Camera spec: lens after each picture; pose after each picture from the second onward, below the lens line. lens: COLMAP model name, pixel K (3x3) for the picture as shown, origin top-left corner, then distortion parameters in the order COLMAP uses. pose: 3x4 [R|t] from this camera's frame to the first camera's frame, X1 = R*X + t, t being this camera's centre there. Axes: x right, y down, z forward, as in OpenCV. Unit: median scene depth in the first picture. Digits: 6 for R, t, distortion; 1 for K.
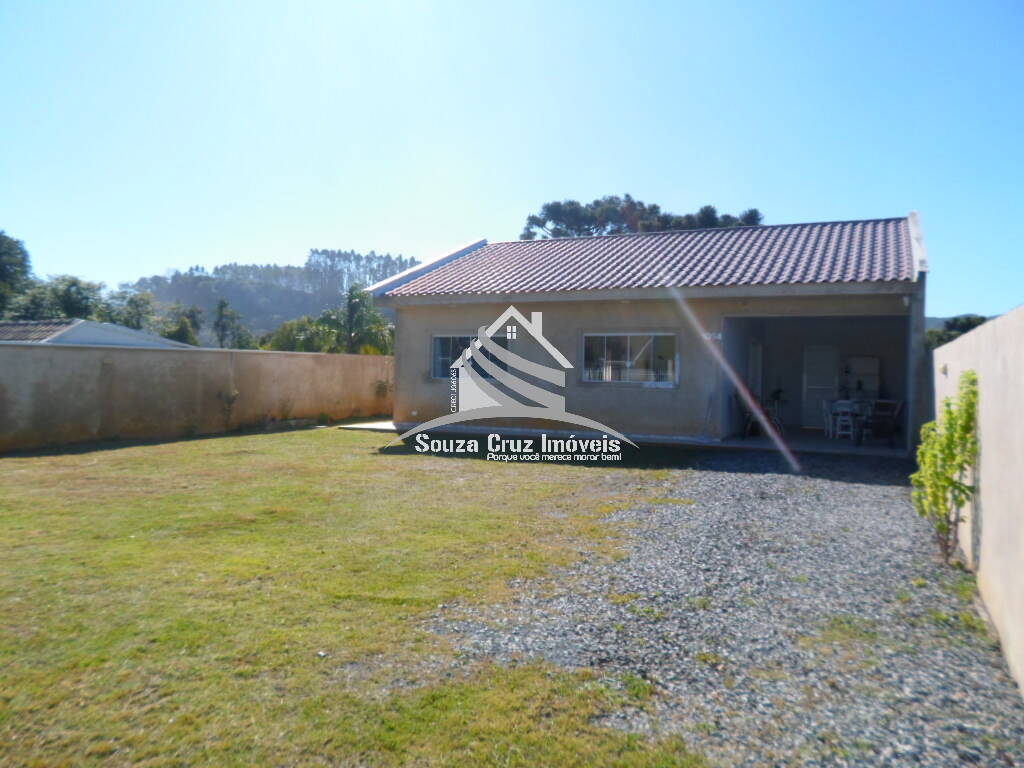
lens RADIAL K [[790.6, 0, 508.6], [0, 790.6, 381.2], [0, 0, 1]] dist [-0.017236, 0.014226]
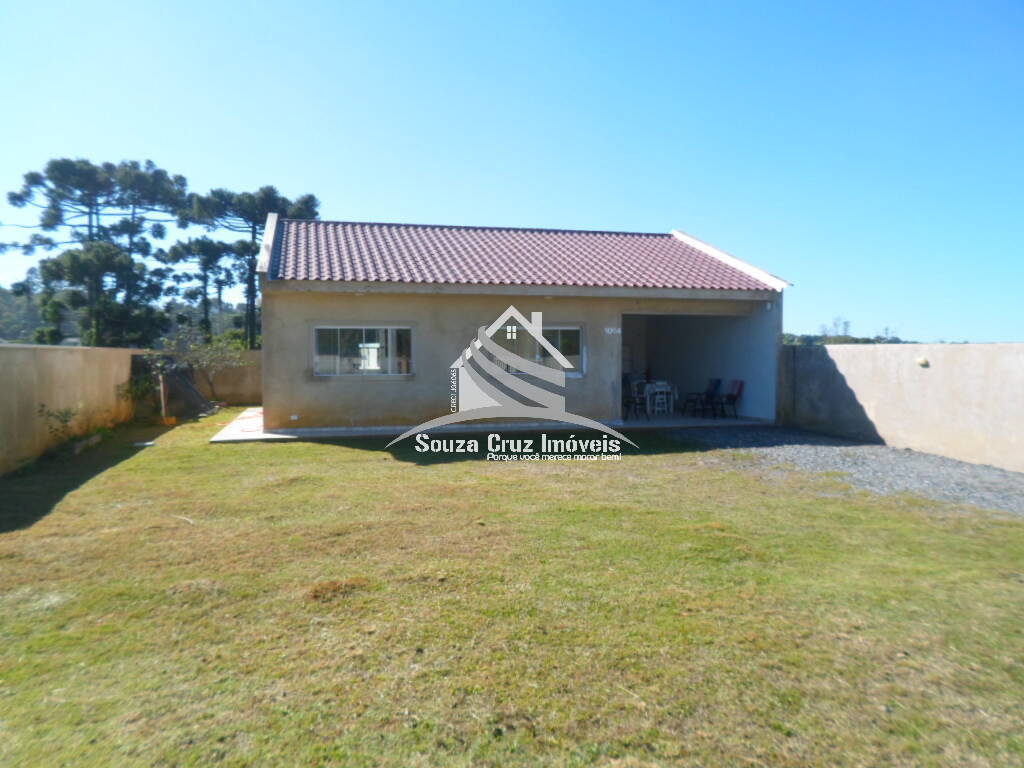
lens RADIAL K [[788.4, 0, 508.7], [0, 788.4, 381.3], [0, 0, 1]] dist [-0.004792, -0.014172]
pose [[0.765171, -0.040709, 0.642539, -0.494873], [0.024453, 0.999116, 0.034180, -0.022661], [-0.643363, -0.010442, 0.765490, 0.198195]]
